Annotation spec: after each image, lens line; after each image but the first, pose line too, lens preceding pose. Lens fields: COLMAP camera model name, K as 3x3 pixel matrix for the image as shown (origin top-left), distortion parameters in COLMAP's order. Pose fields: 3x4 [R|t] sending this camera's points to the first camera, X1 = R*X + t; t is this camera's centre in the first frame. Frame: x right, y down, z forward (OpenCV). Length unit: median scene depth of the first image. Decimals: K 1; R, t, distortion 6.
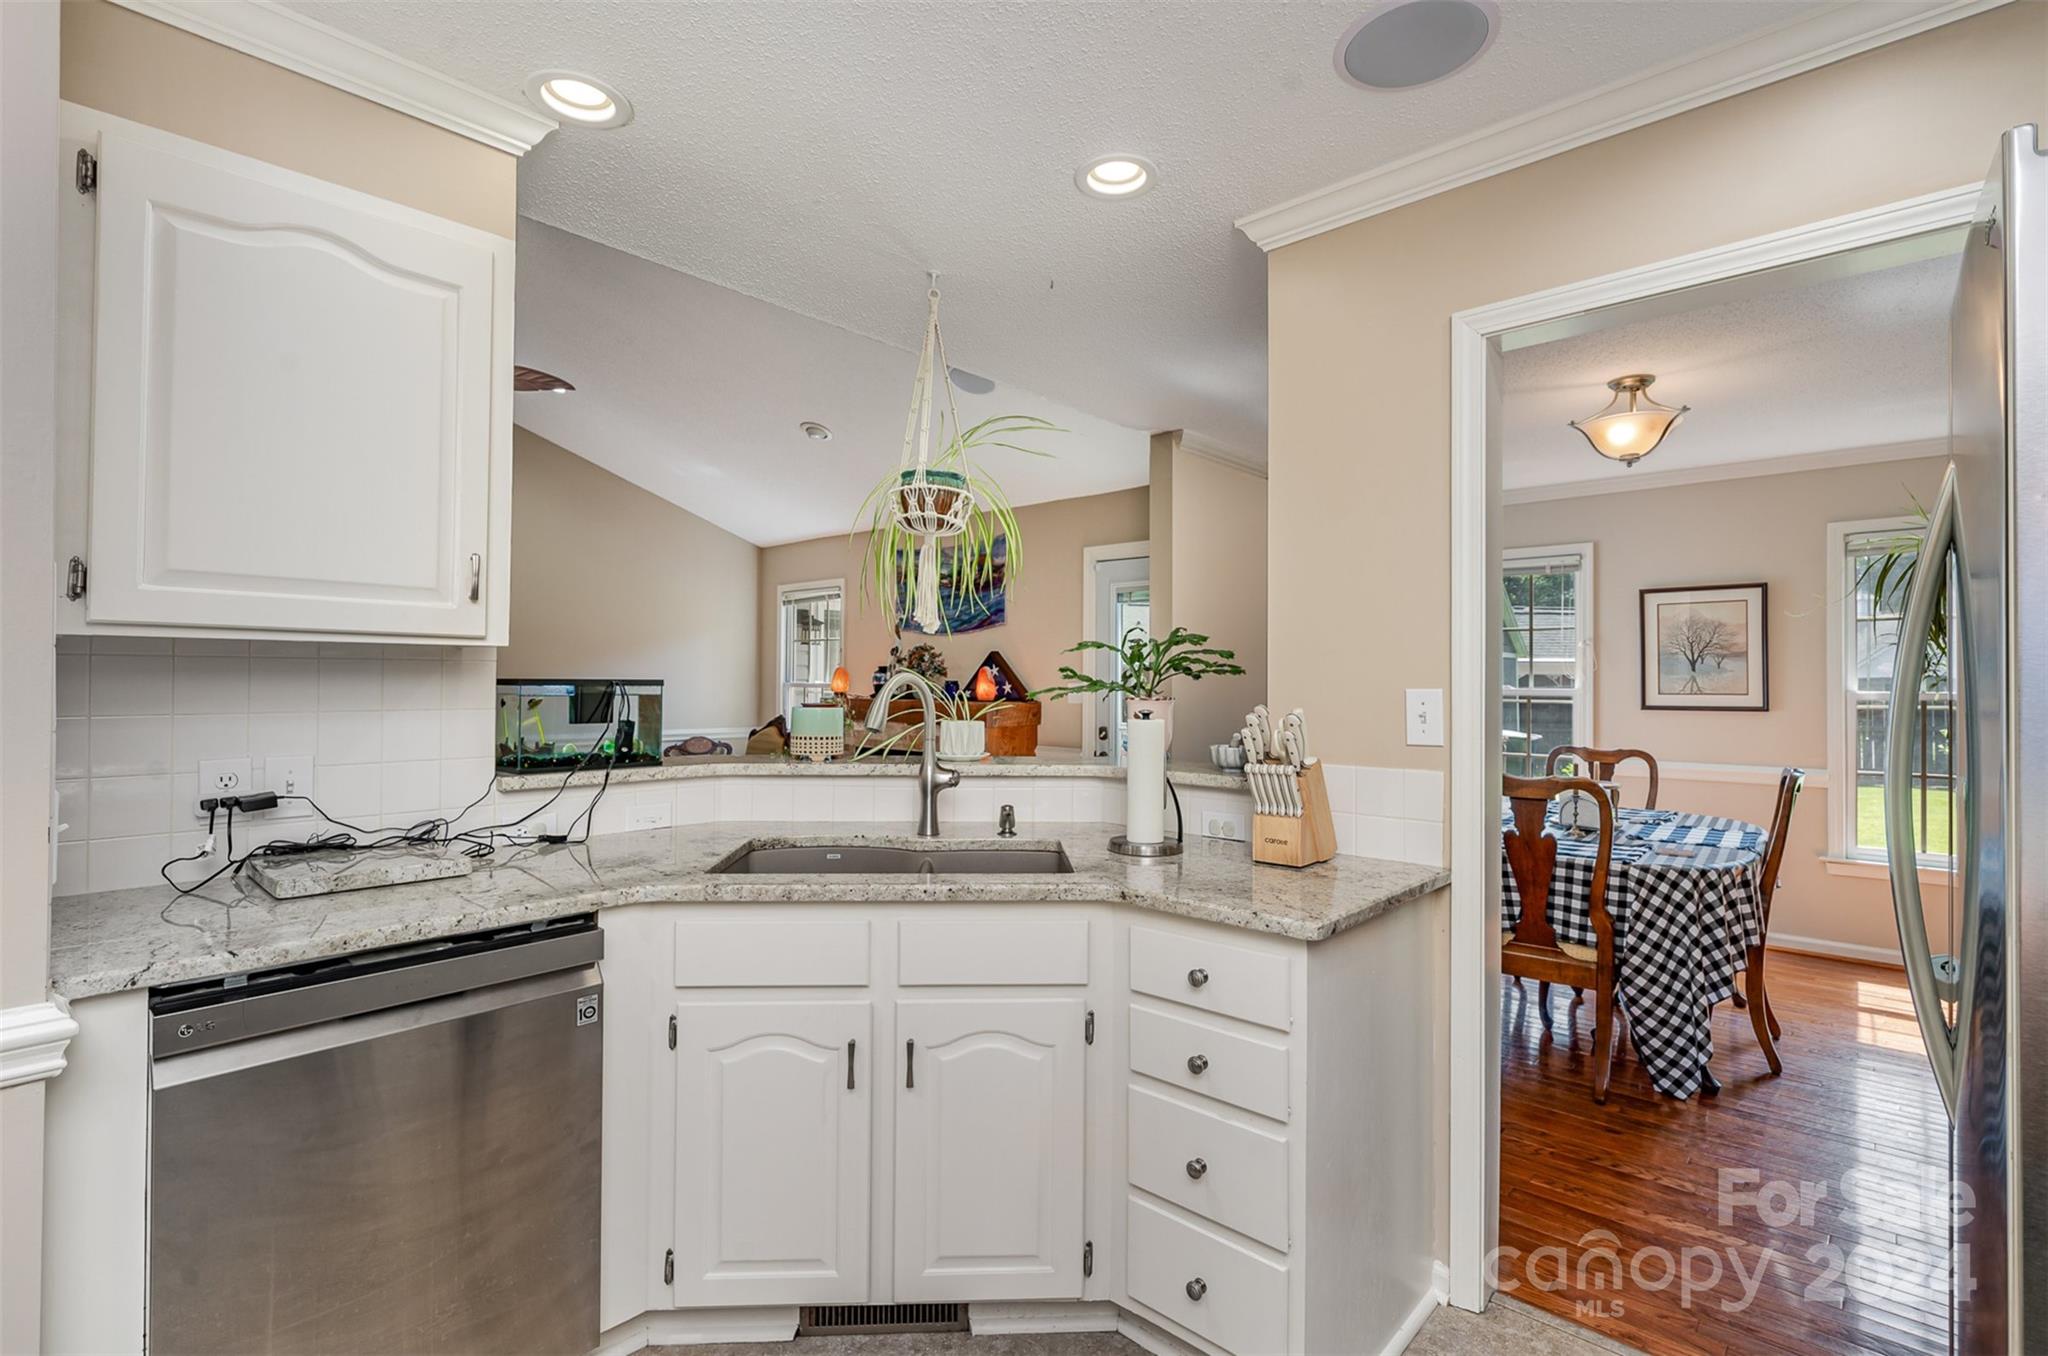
lens RADIAL K [[928.9, 0, 1019.4], [0, 928.9, 687.7], [0, 0, 1]] dist [0.000940, -0.000068]
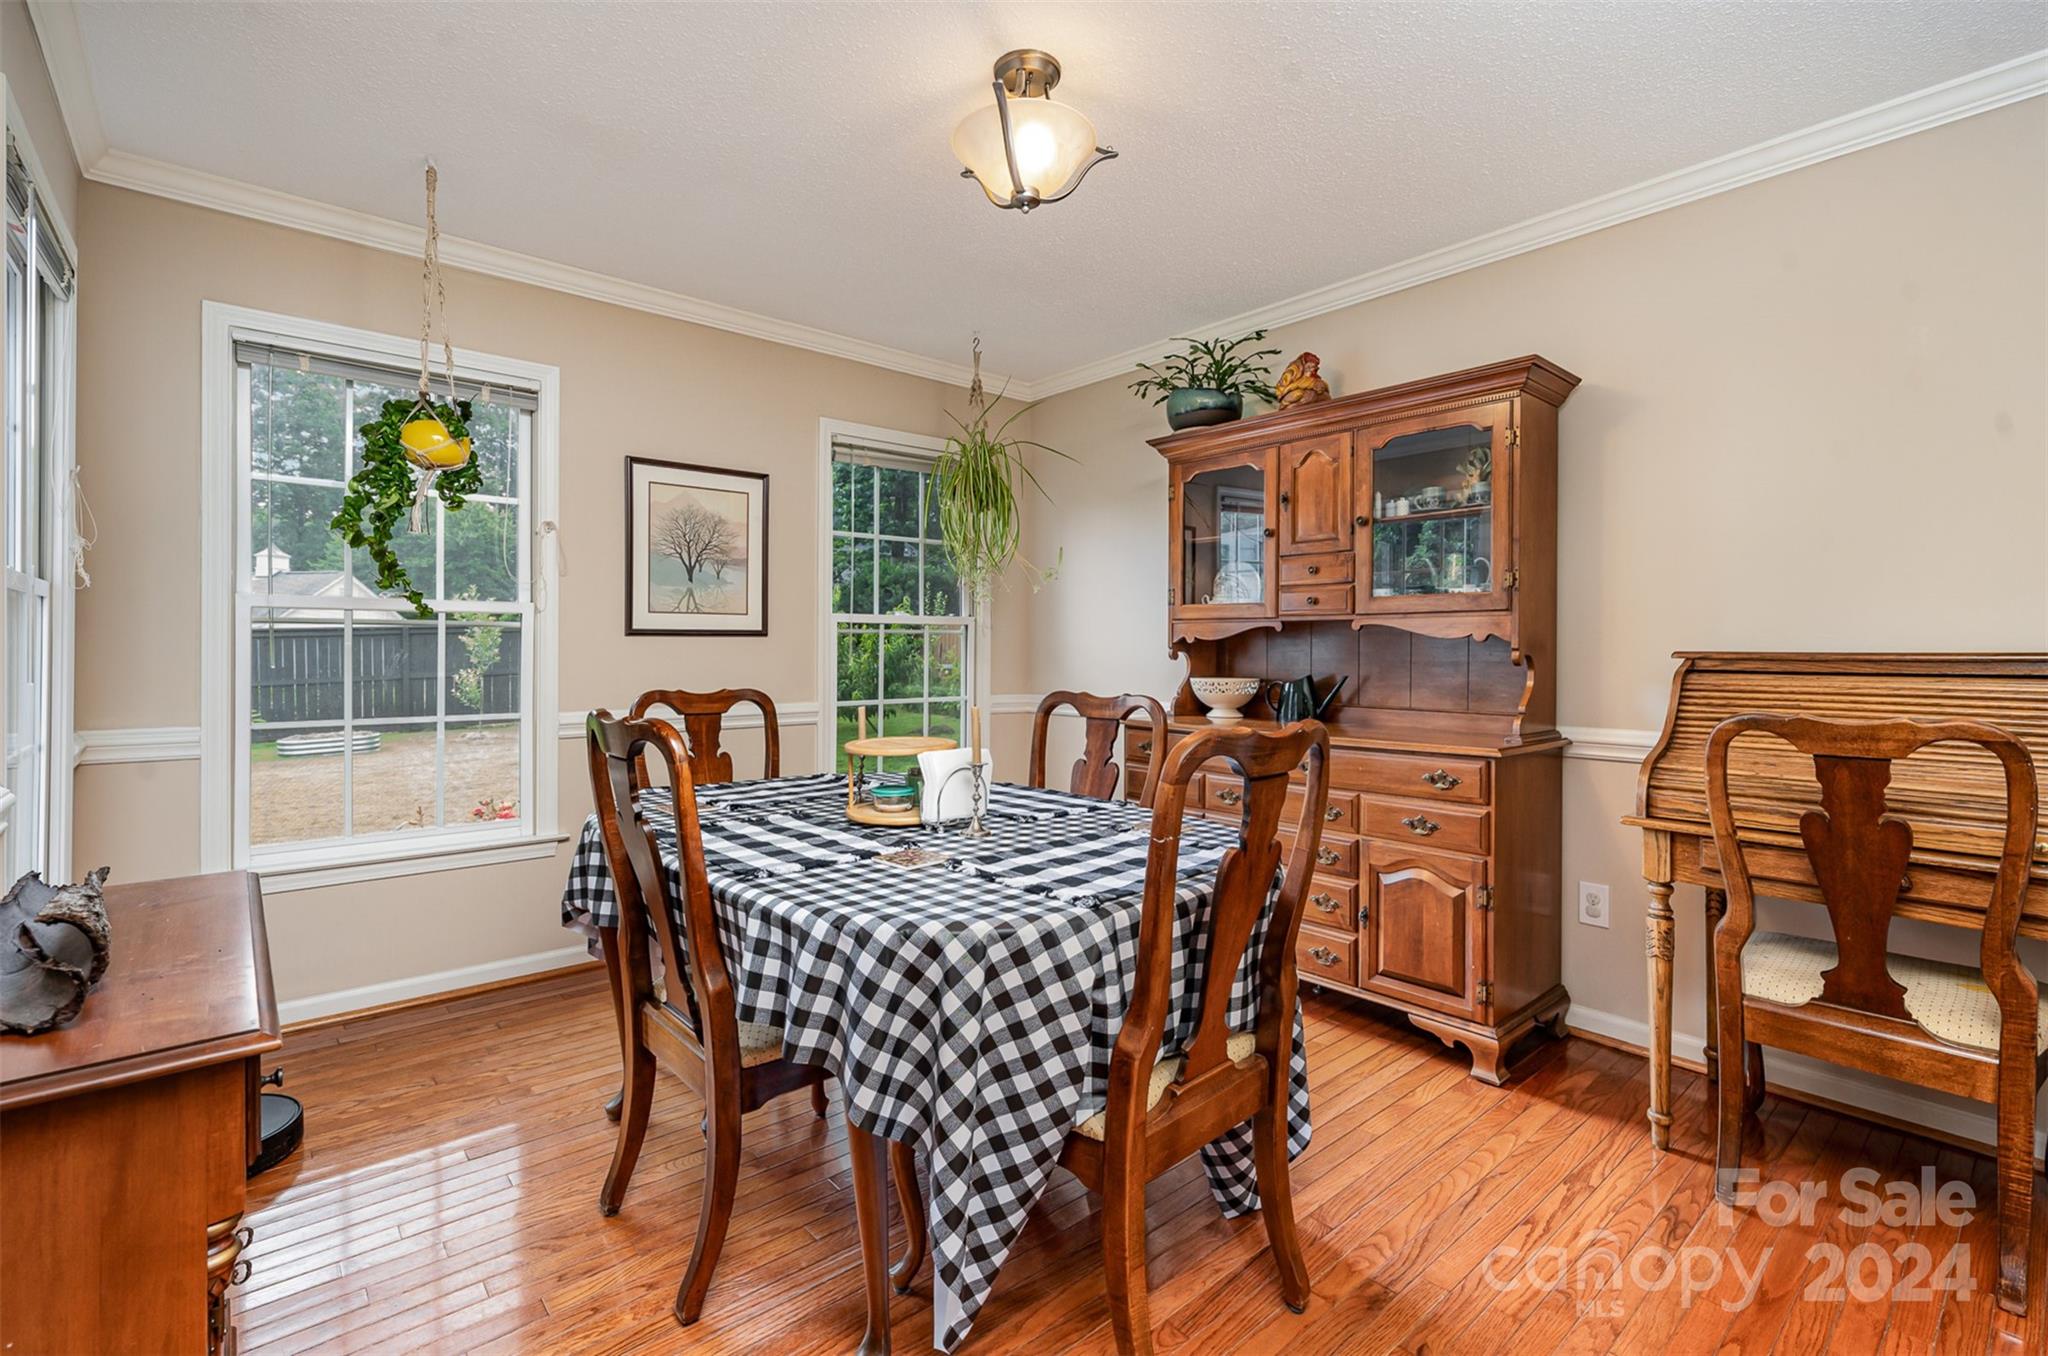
lens RADIAL K [[910.2, 0, 977.4], [0, 910.2, 663.2], [0, 0, 1]] dist [-0.000264, -0.000093]
pose [[0.144911, -0.006784, 0.989422, 0.114281], [0.004728, 0.999970, 0.006164, 0.090373], [-0.989433, 0.003785, 0.144938, 1.425524]]
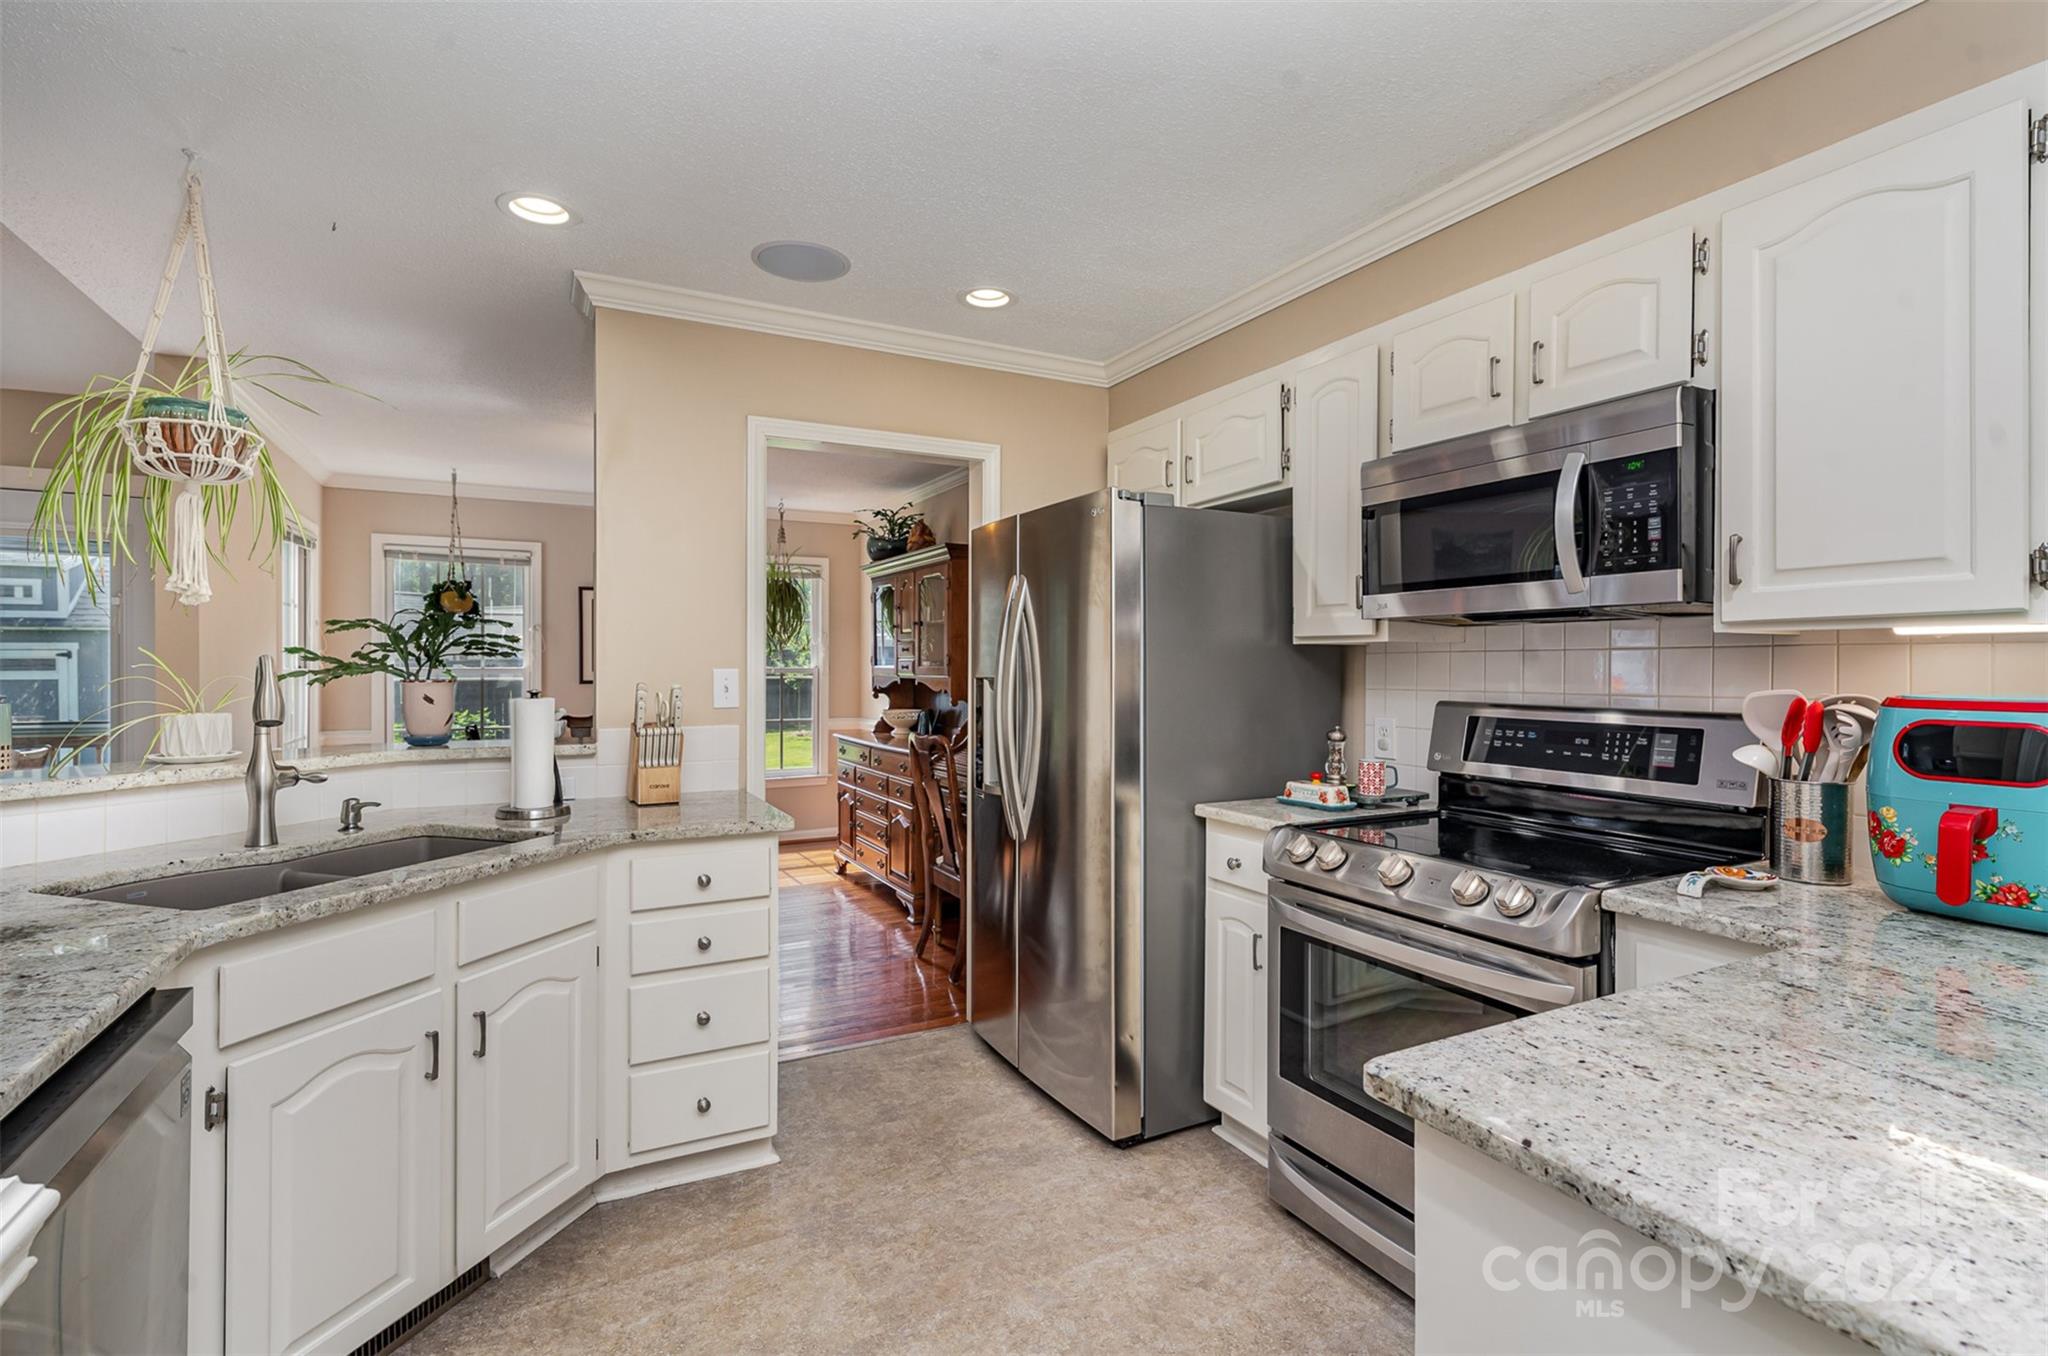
lens RADIAL K [[940.5, 0, 990.8], [0, 940.5, 694.4], [0, 0, 1]] dist [0.000089, -0.000204]
pose [[0.368828, -0.034639, 0.928852, -0.644164], [0.005699, 0.999371, 0.035006, -0.005974], [-0.929480, -0.007618, 0.368793, 0.064690]]
